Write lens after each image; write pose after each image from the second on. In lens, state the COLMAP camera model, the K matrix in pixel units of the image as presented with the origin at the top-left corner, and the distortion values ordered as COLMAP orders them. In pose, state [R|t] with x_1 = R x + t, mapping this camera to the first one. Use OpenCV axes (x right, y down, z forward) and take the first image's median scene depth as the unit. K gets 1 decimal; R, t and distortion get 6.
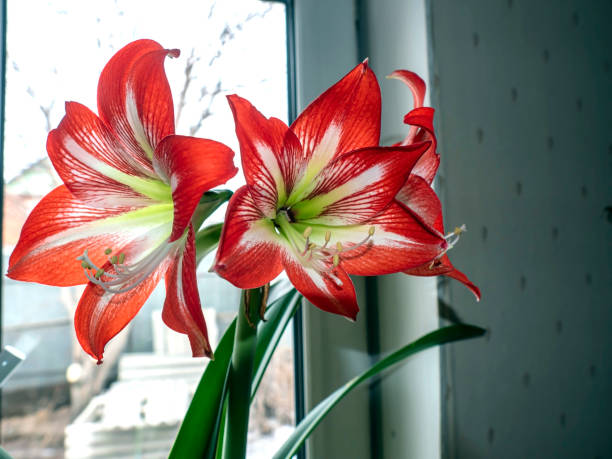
lens RADIAL K [[512.5, 0, 306.1], [0, 512.5, 239.5], [0, 0, 1]] dist [-0.004494, -0.003989]
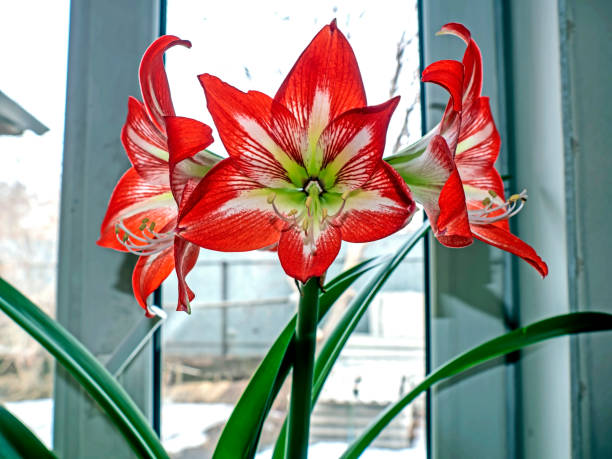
lens RADIAL K [[515.3, 0, 306.0], [0, 515.3, 229.5], [0, 0, 1]] dist [-0.014316, -0.004119]
pose [[0.910530, -0.005158, -0.413410, 0.426619], [0.009218, 0.999927, 0.007826, 0.036601], [0.413339, -0.010937, 0.910511, 0.069962]]
